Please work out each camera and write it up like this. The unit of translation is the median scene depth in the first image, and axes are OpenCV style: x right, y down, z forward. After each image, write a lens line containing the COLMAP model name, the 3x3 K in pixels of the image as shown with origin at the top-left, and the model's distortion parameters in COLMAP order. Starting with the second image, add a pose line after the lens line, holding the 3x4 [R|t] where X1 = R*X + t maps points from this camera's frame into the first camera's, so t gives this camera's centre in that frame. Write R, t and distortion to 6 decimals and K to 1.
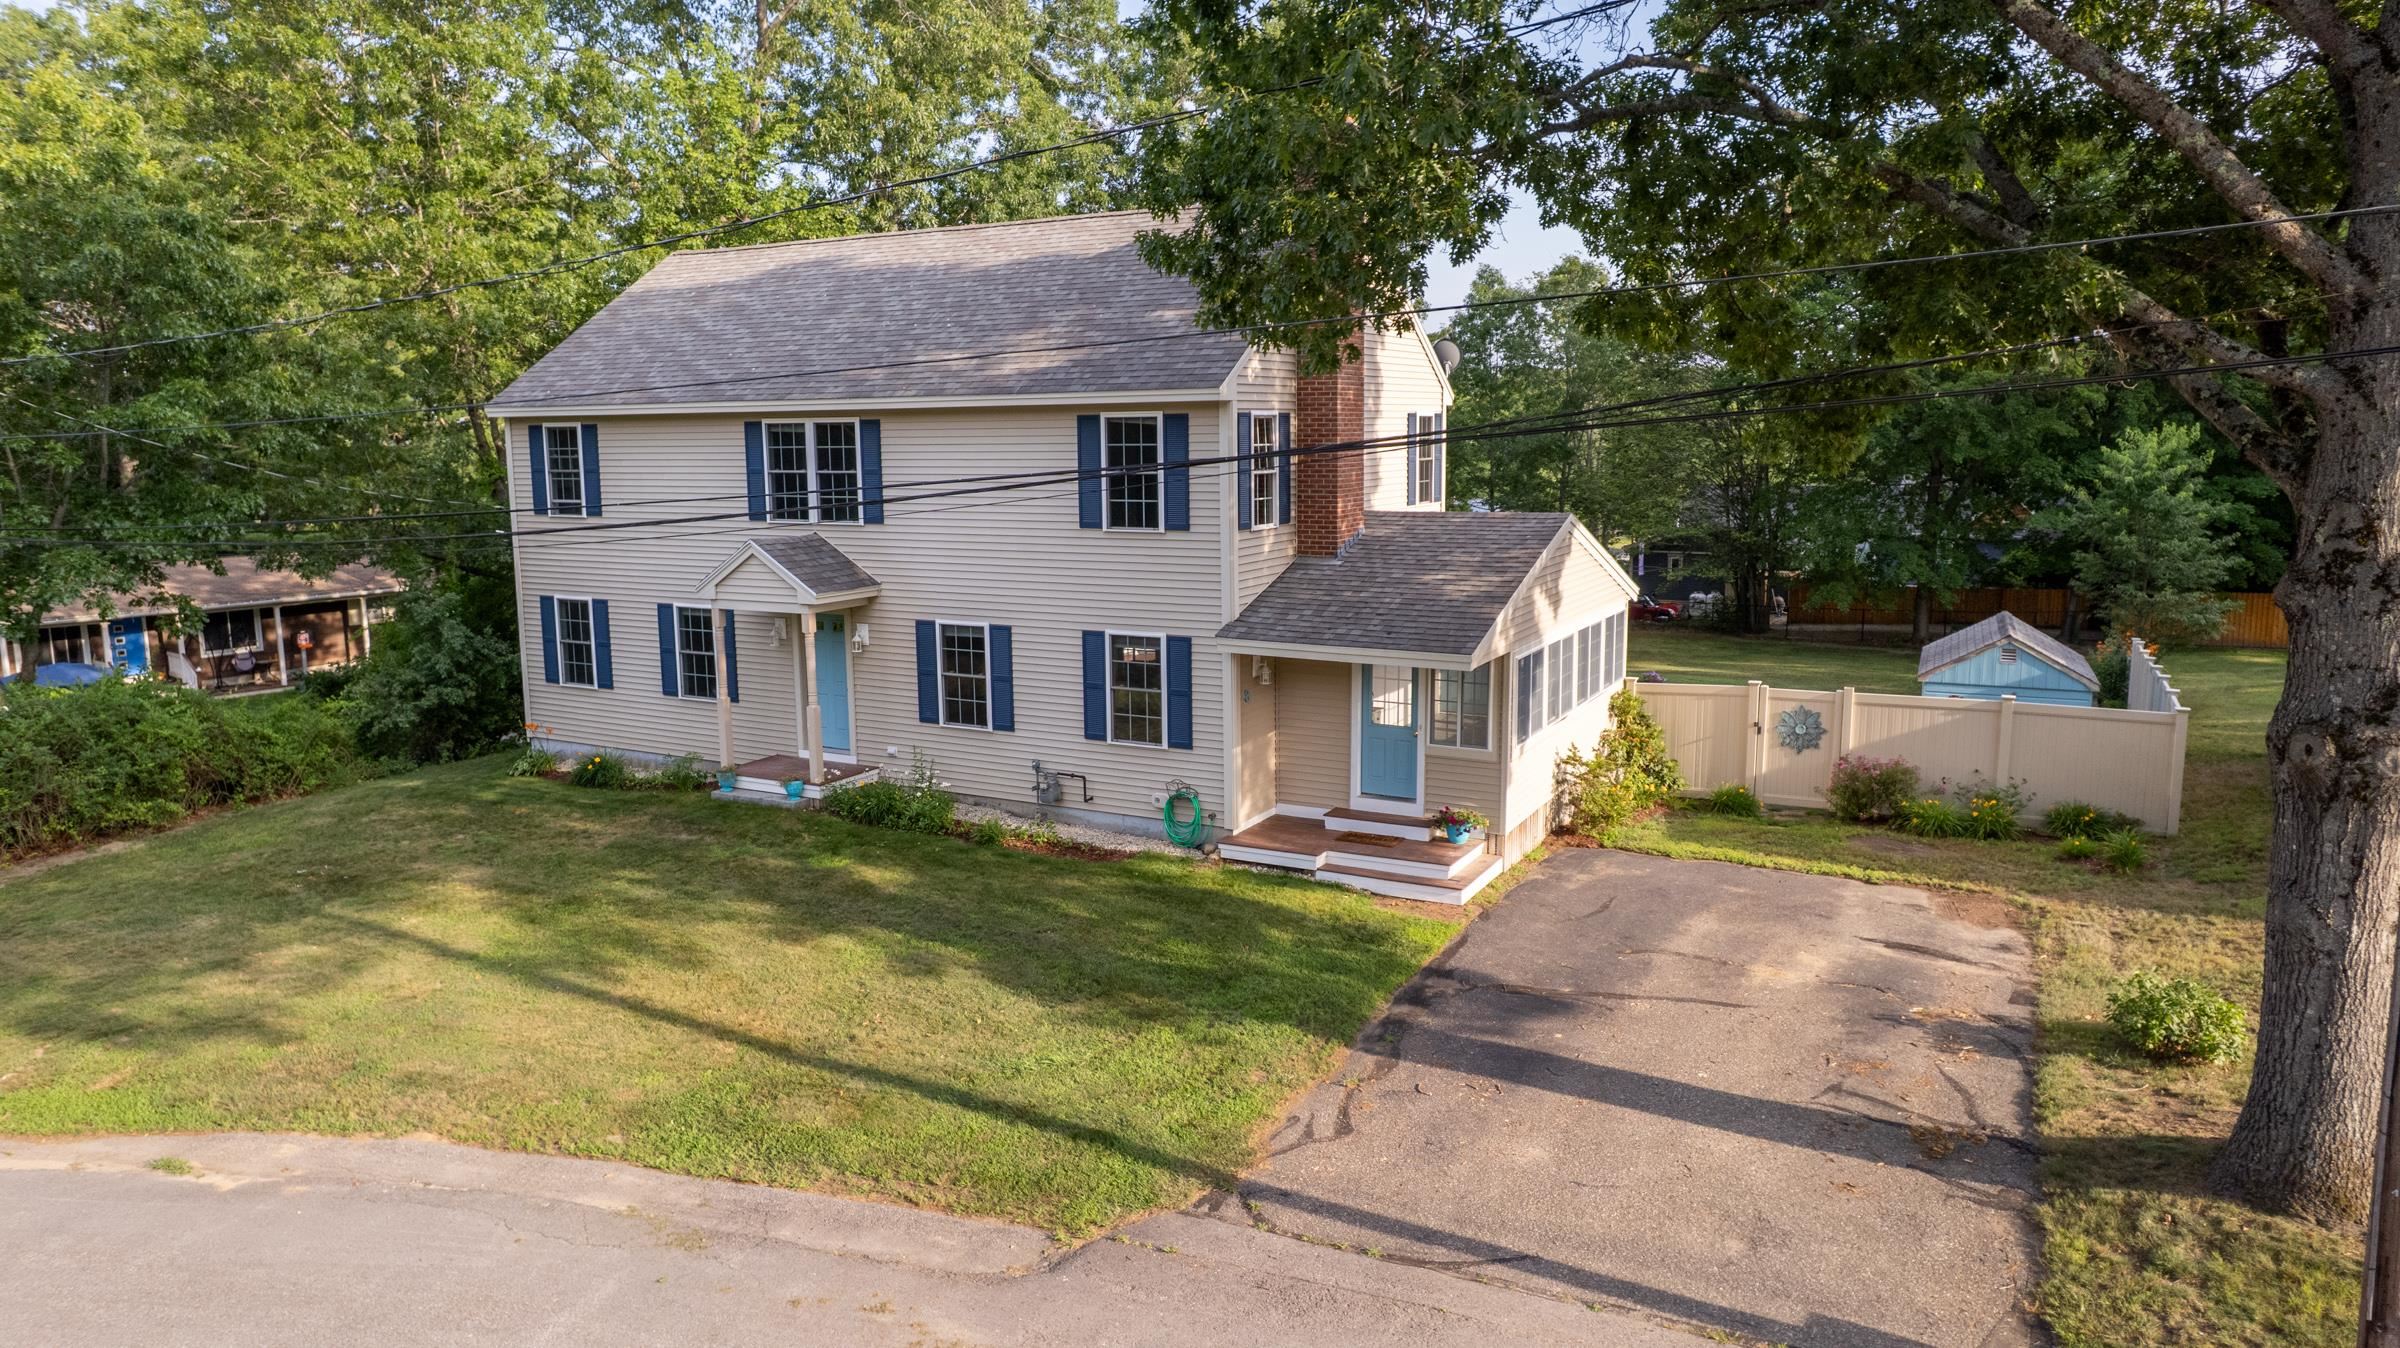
lens RADIAL K [[1512.9, 0, 1205.2], [0, 1512.9, 674.0], [0, 0, 1]] dist [-0.055673, 0.030529]
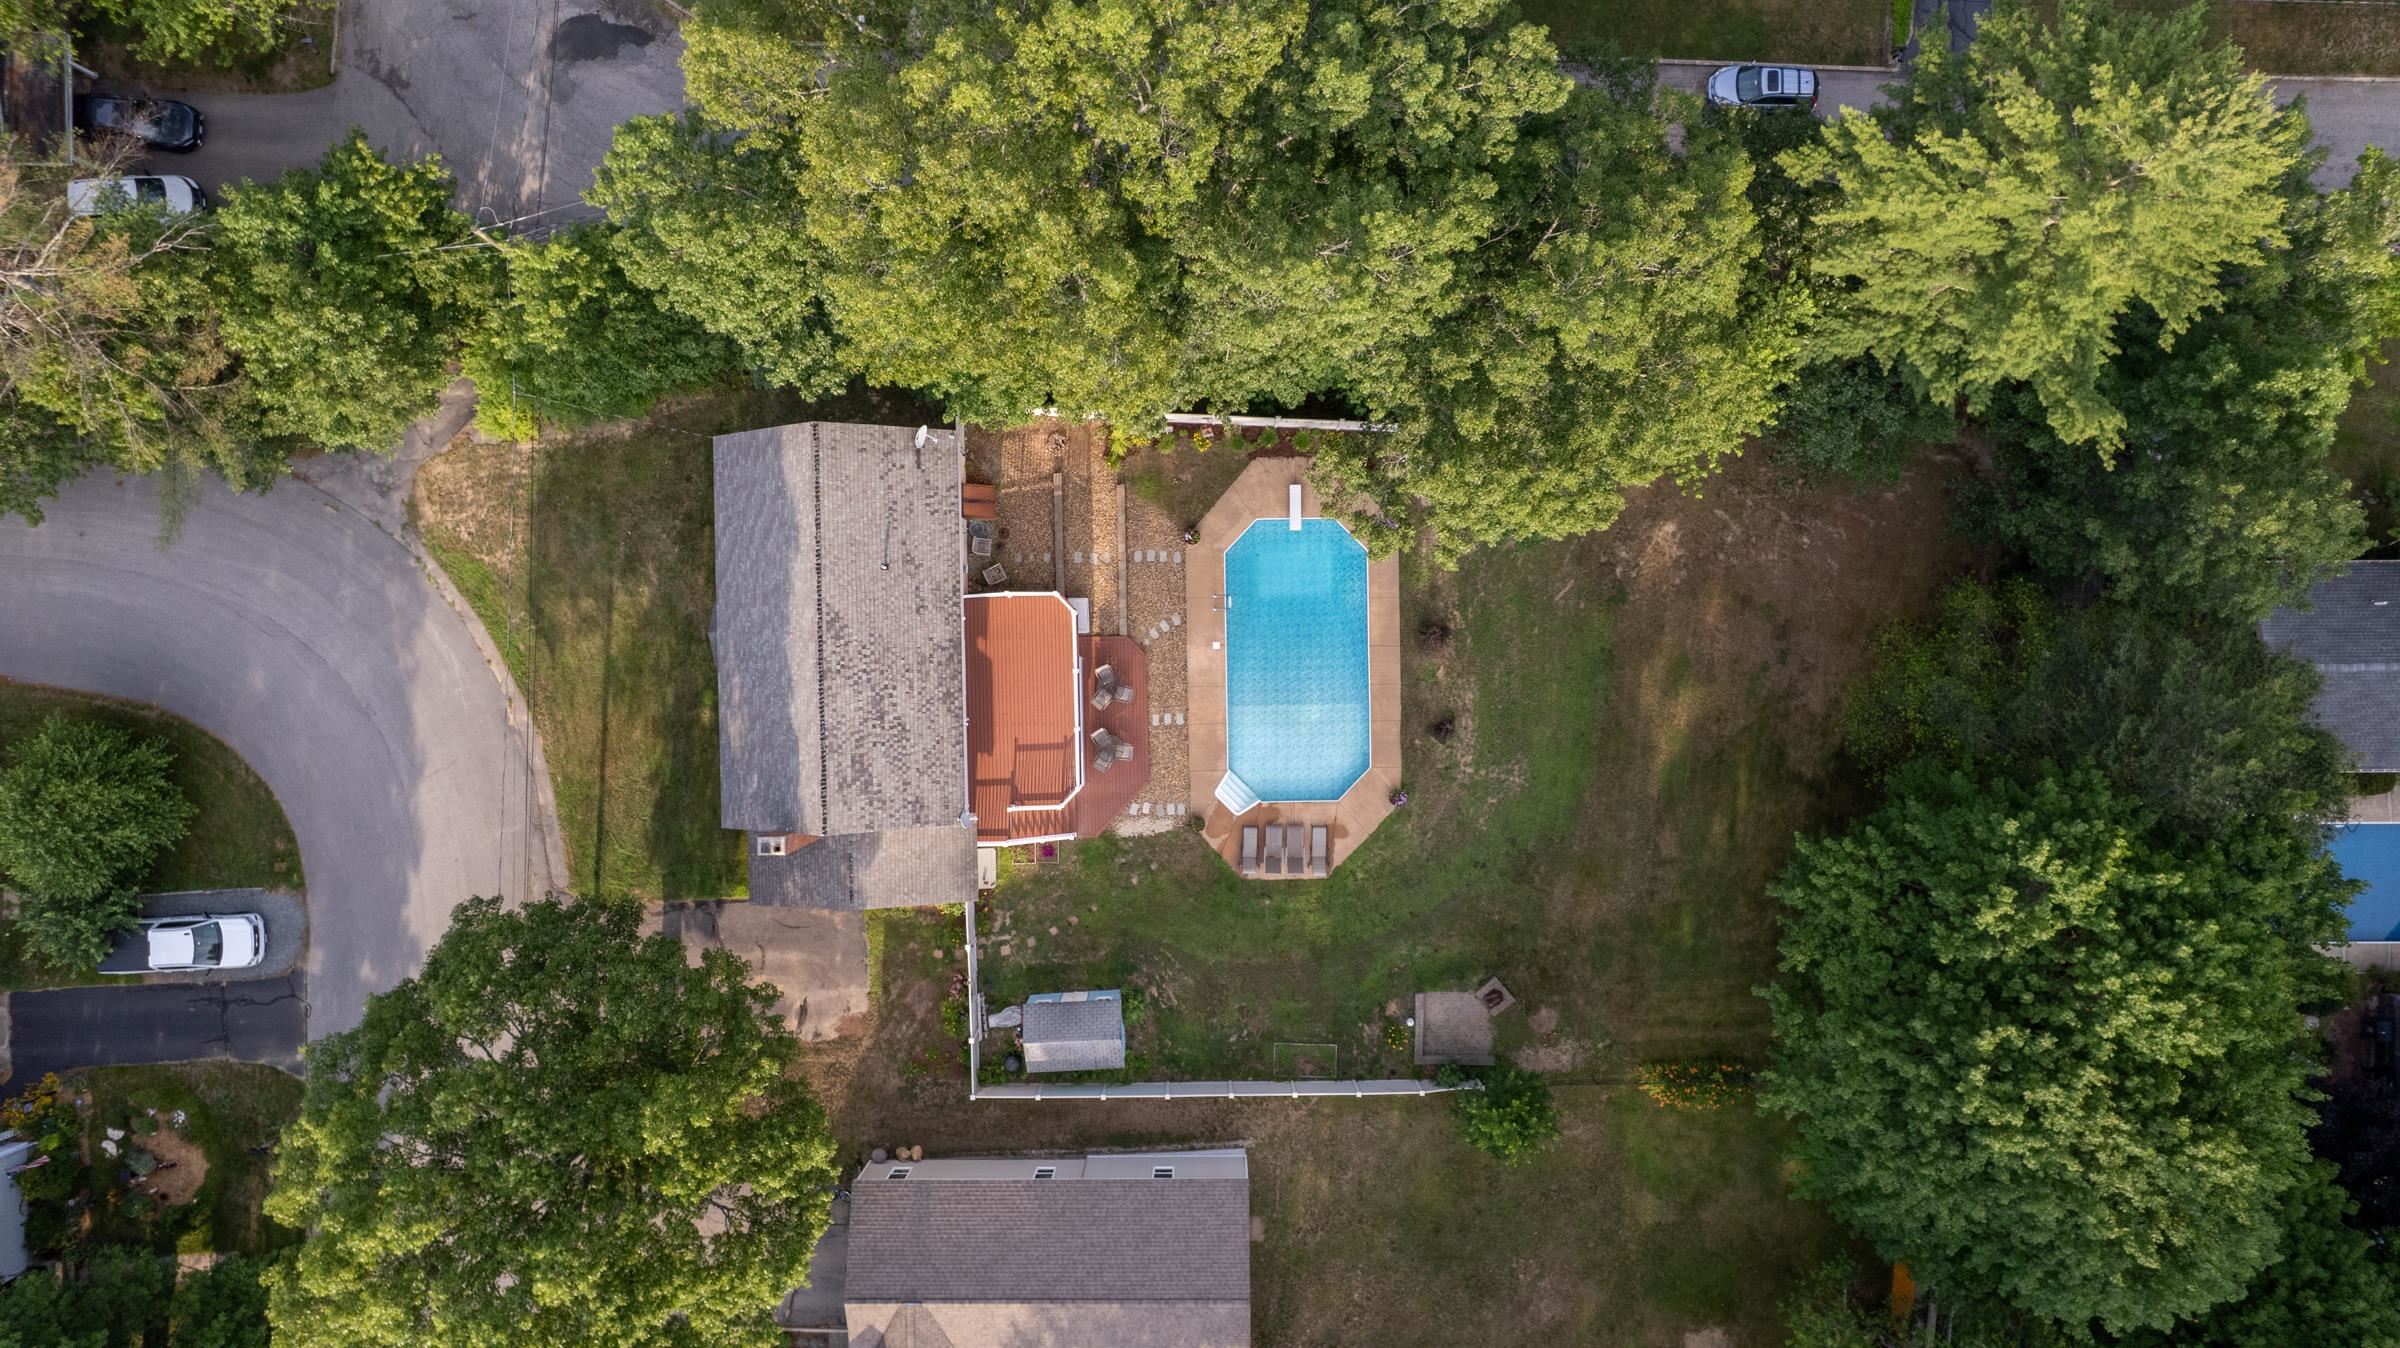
lens RADIAL K [[1512.9, 0, 1204.1], [0, 1512.9, 660.9], [0, 0, 1]] dist [-0.055673, 0.030529]
pose [[0.496428, 0.867991, 0.012304, 0.212105], [-0.130450, 0.060580, 0.989602, -4.274984], [0.858220, -0.492872, 0.143303, 2.070239]]
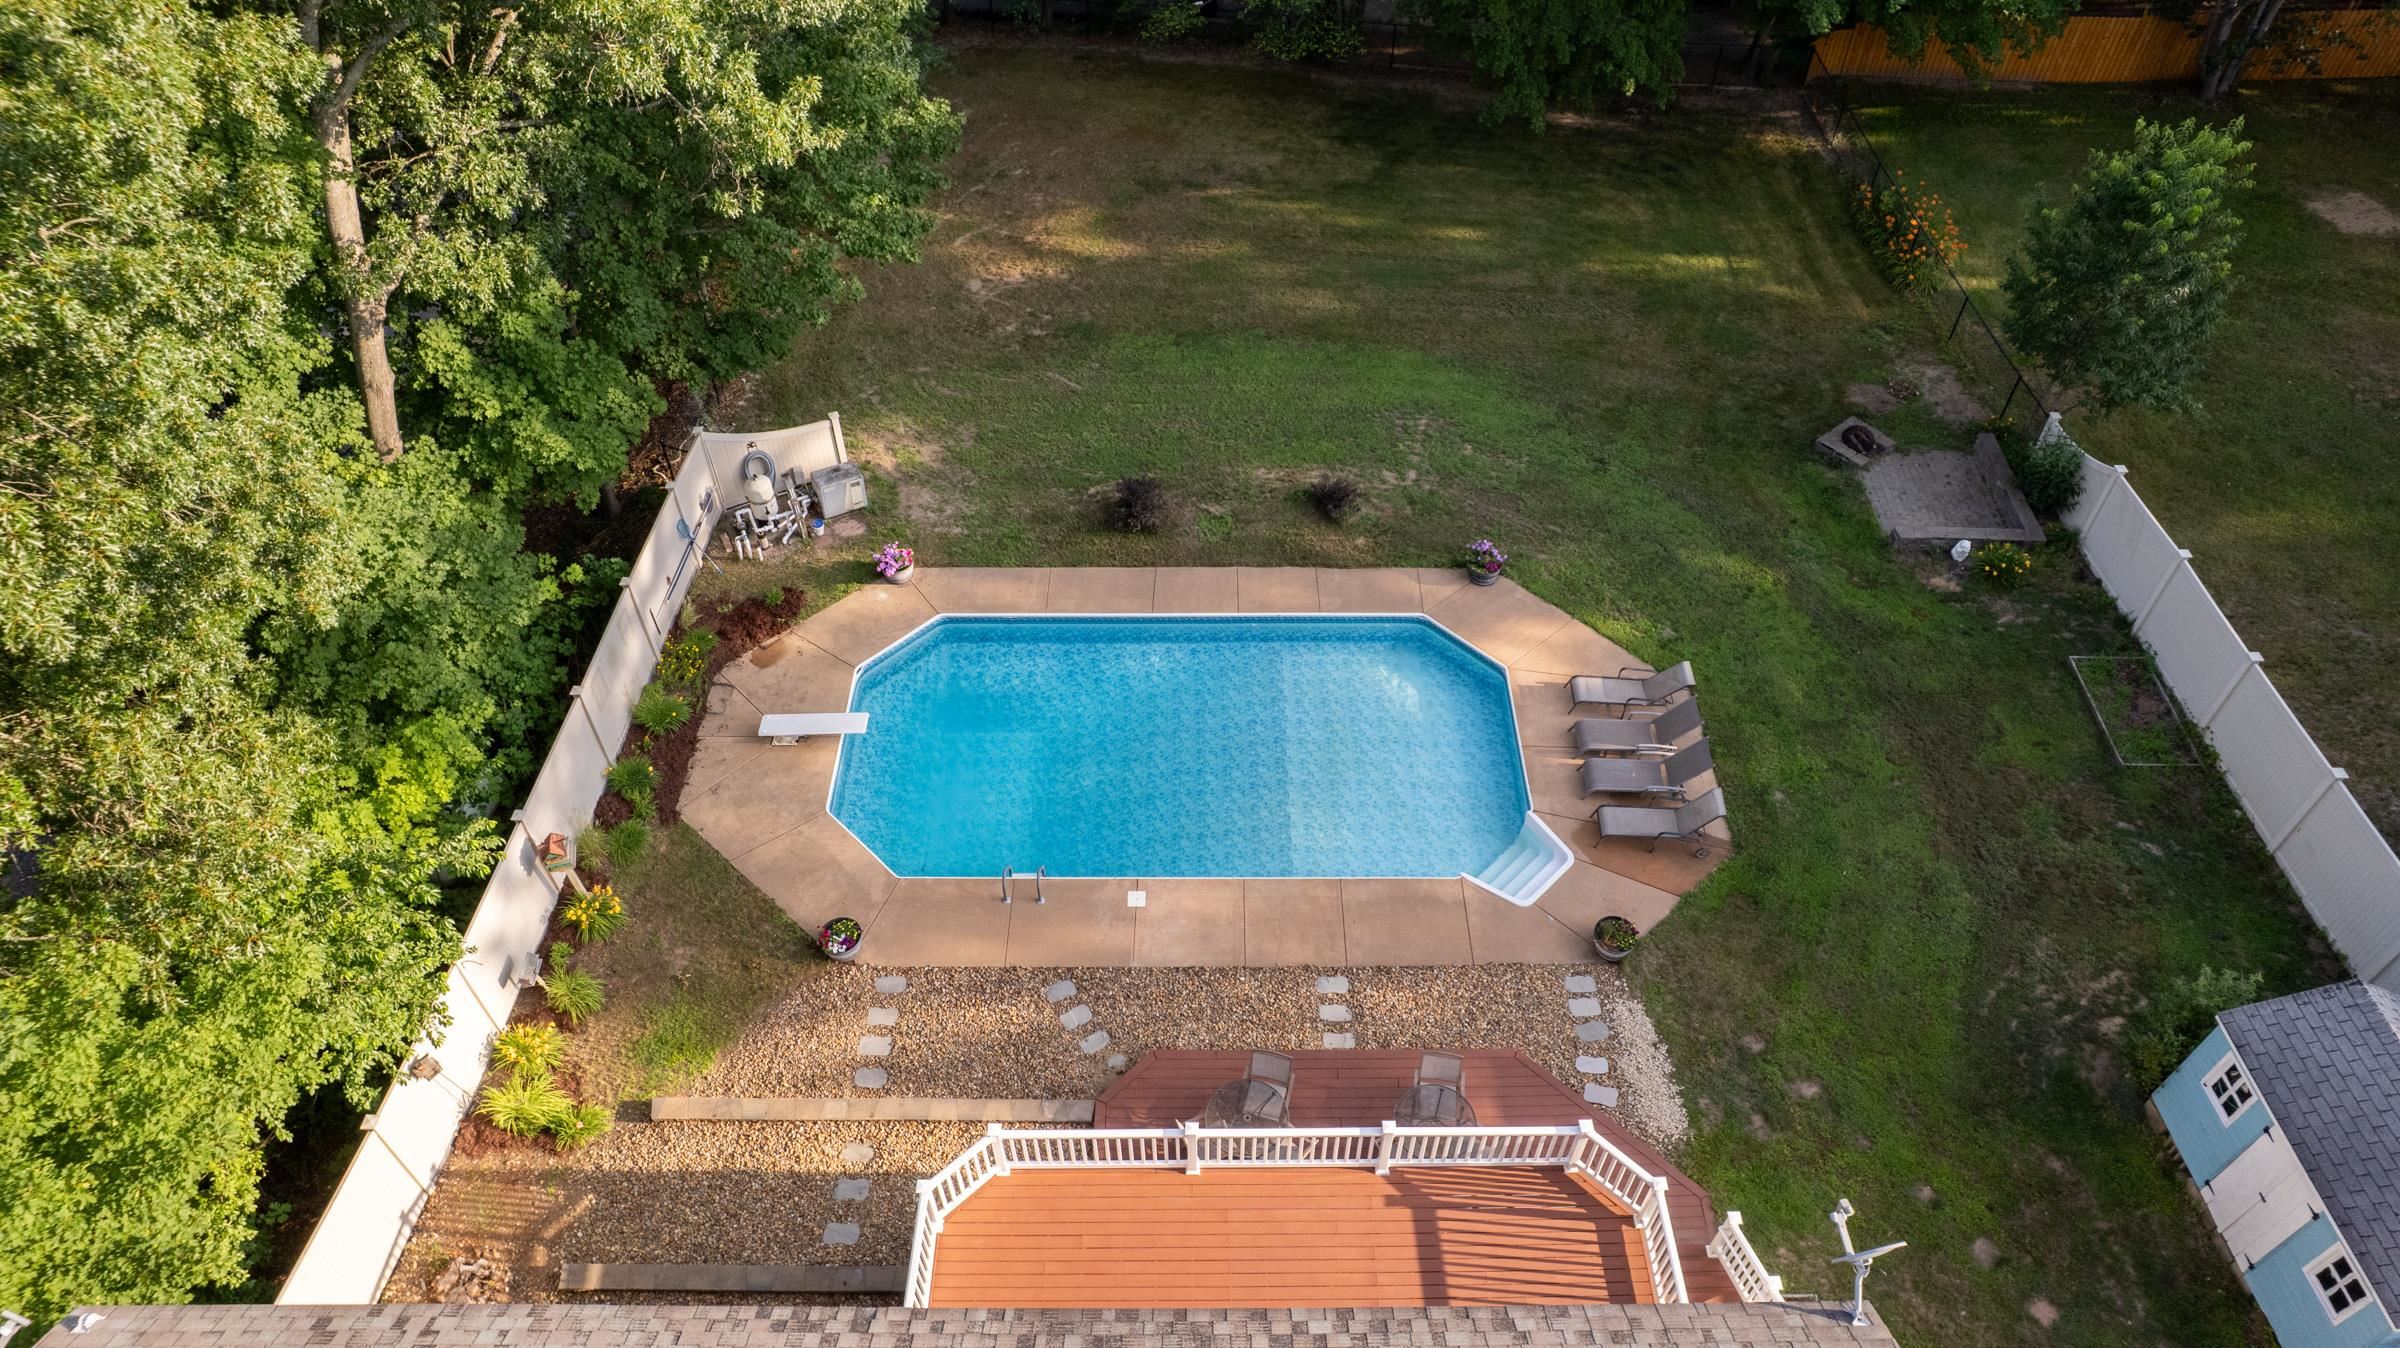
lens RADIAL K [[1512.9, 0, 1203.6], [0, 1512.9, 671.6], [0, 0, 1]] dist [-0.055673, 0.030529]
pose [[0.876117, -0.348290, 0.333335, -0.163355], [0.064249, 0.769612, 0.635271, -1.167248], [-0.477797, -0.535155, 0.696648, 1.682143]]
